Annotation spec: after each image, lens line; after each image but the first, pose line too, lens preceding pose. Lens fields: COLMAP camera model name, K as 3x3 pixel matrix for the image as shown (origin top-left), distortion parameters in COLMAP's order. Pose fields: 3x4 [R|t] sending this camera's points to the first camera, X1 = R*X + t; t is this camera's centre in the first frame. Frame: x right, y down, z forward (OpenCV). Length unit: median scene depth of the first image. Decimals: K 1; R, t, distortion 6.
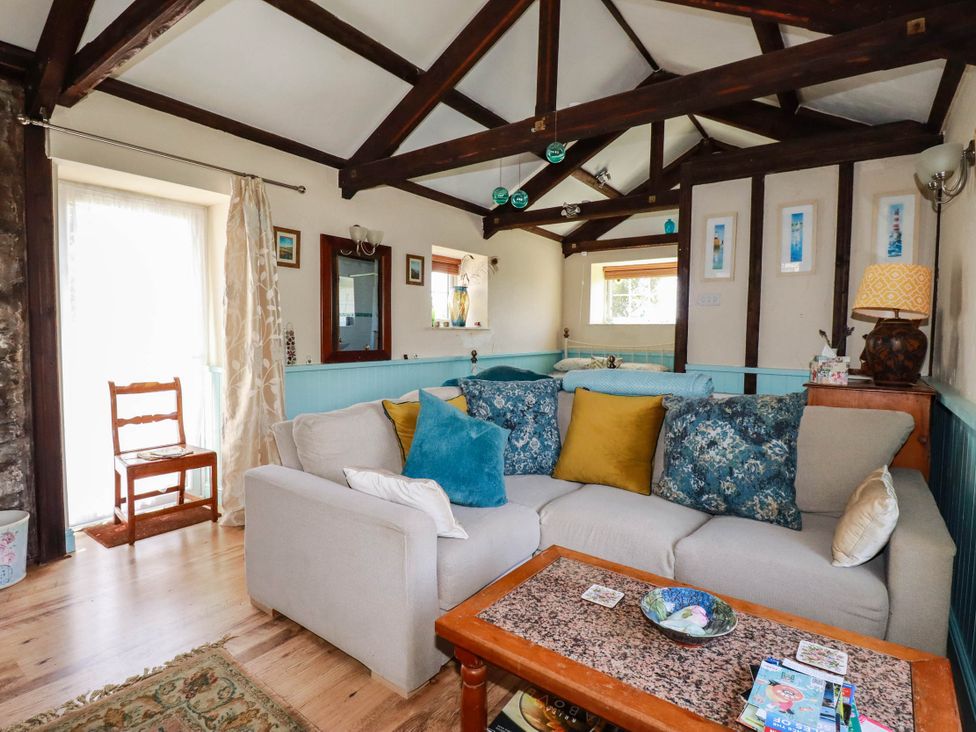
lens RADIAL K [[510.9, 0, 487.0], [0, 510.9, 361.6], [0, 0, 1]] dist [-0.015312, -0.000260]
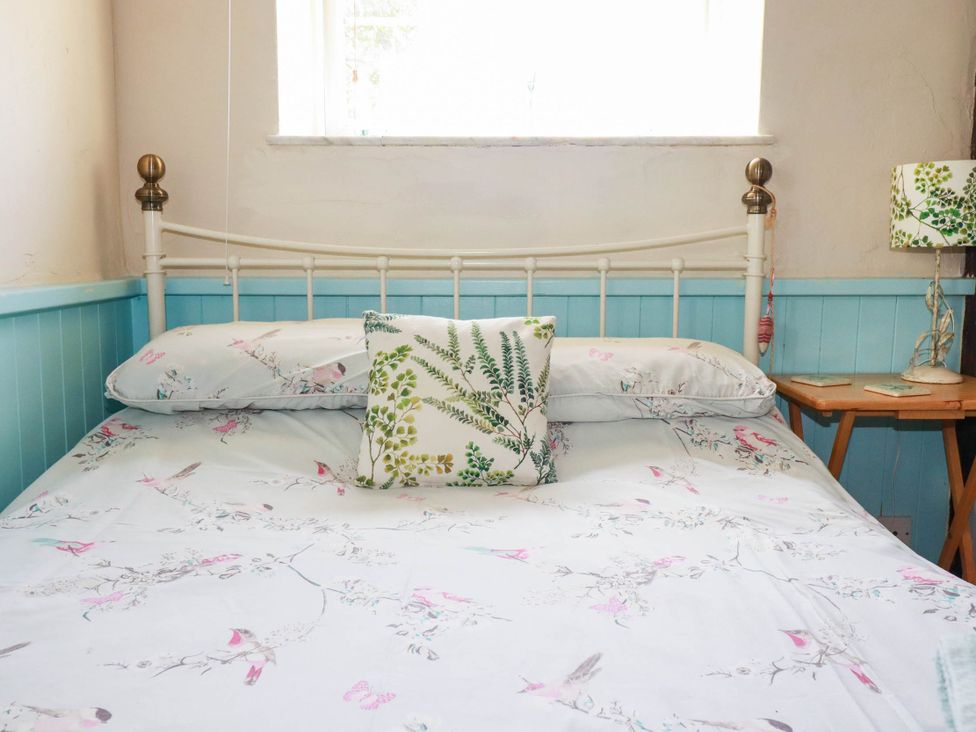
lens RADIAL K [[885.0, 0, 490.8], [0, 885.0, 361.4], [0, 0, 1]] dist [0.018974, 0.003581]
pose [[0.802738, -0.084399, 0.590329, 0.118285], [0.041616, 0.995449, 0.085728, -0.029477], [-0.594877, -0.044249, 0.802598, 1.271355]]
